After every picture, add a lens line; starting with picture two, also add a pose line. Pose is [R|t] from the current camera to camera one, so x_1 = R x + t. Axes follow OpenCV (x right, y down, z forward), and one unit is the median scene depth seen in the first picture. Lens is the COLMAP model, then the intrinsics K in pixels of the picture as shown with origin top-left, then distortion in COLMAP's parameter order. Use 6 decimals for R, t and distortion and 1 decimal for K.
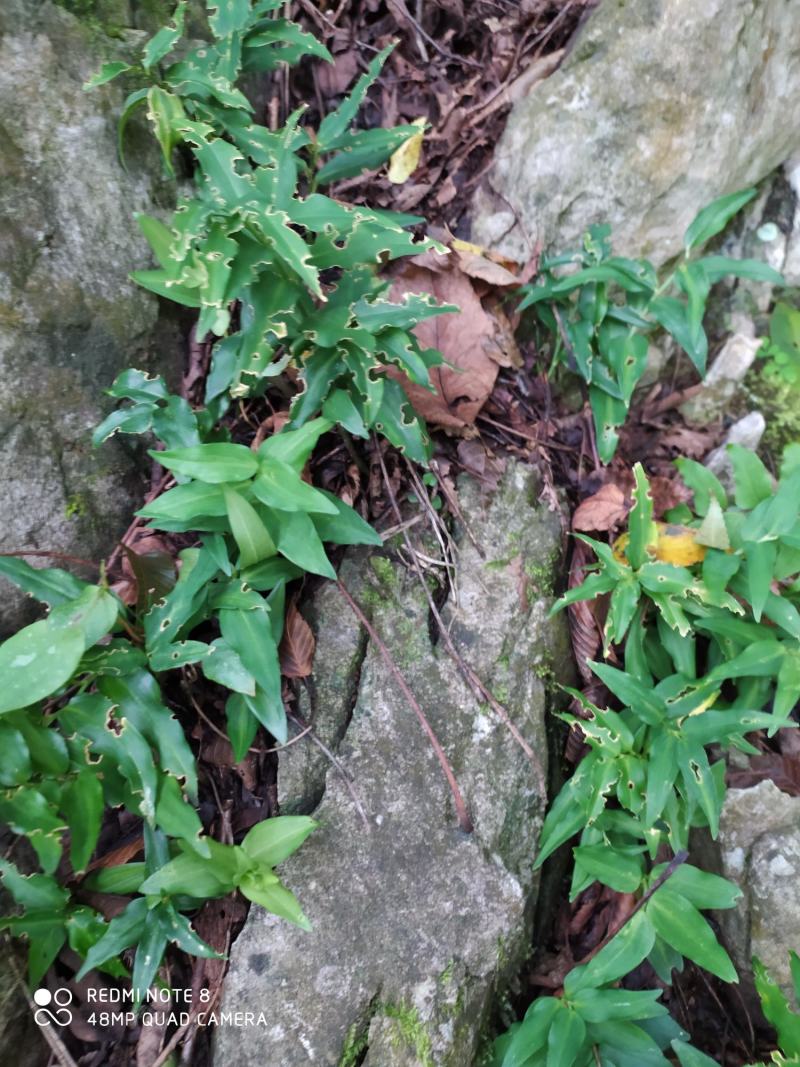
lens RADIAL K [[829.5, 0, 395.1], [0, 829.5, 529.8], [0, 0, 1]] dist [0.041667, -0.063461]
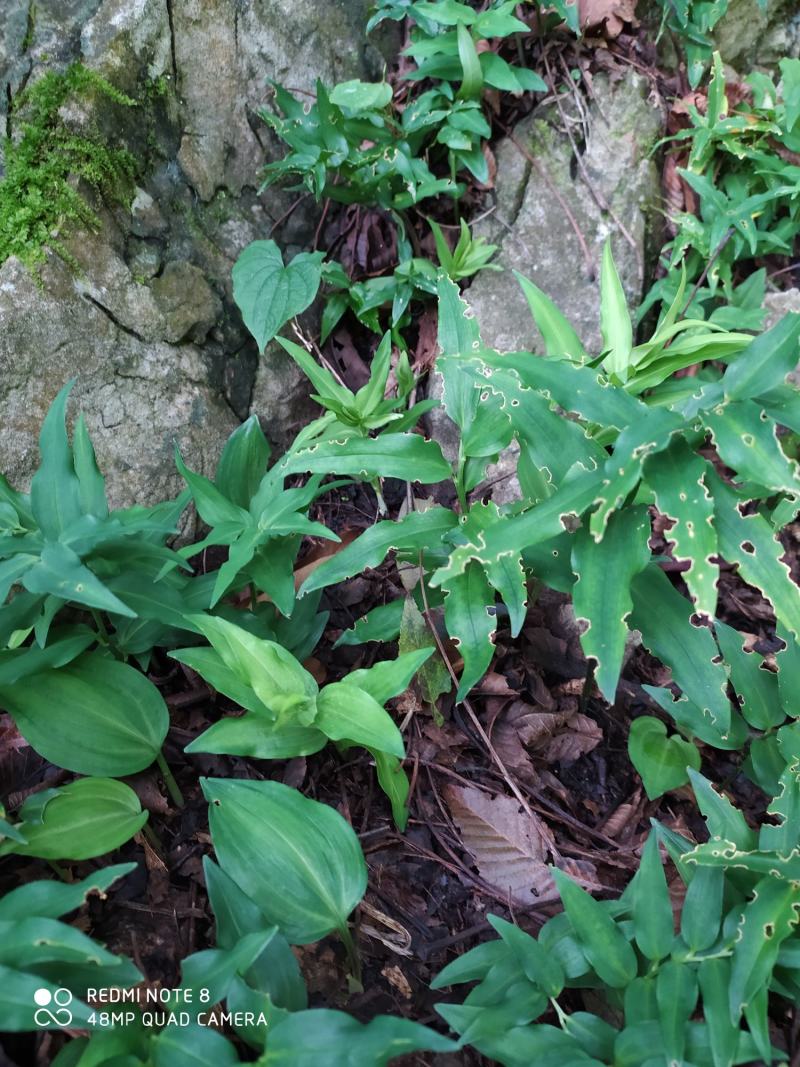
lens RADIAL K [[829.5, 0, 395.1], [0, 829.5, 529.8], [0, 0, 1]] dist [0.041667, -0.063461]
pose [[0.995260, 0.052466, -0.081879, -0.119289], [-0.053132, 0.998570, -0.005975, 0.806415], [0.081448, 0.010297, 0.996624, -0.545608]]
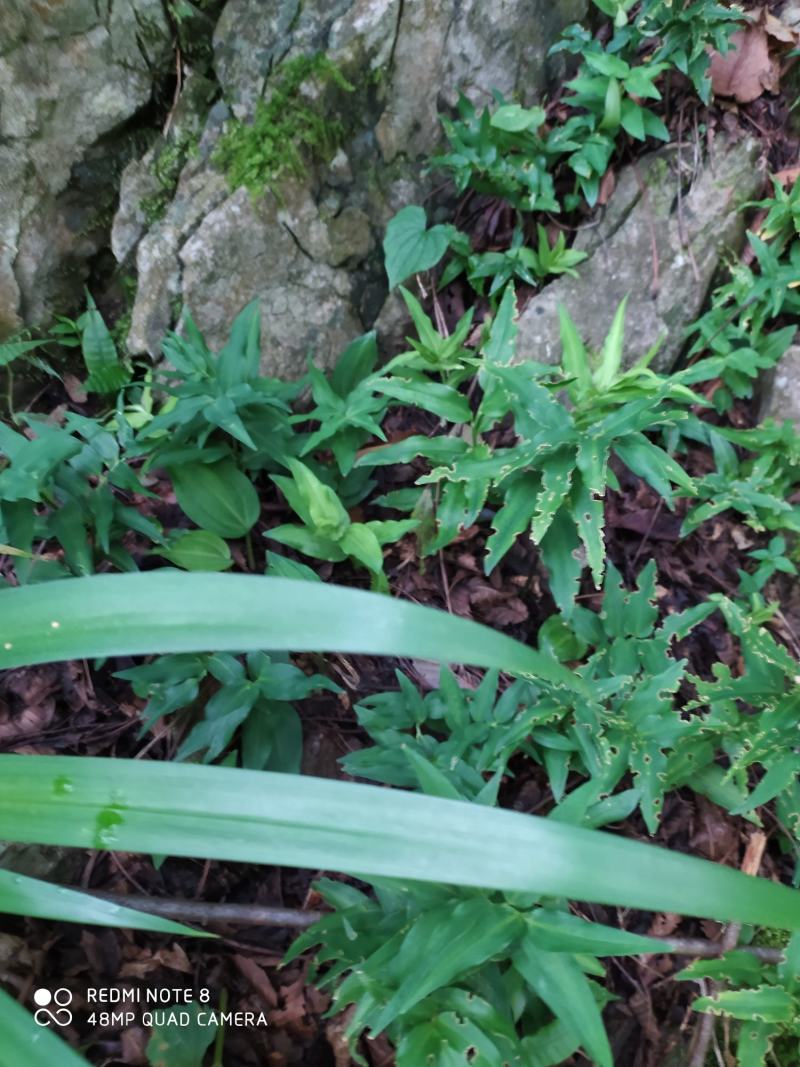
lens RADIAL K [[839.6, 0, 400.0], [0, 839.6, 533.5], [0, 0, 1]] dist [0.003795, -0.015453]
pose [[0.912885, 0.367269, -0.178196, 0.092565], [-0.340267, 0.925762, 0.164872, 0.715460], [0.225520, -0.089875, 0.970084, -1.087808]]
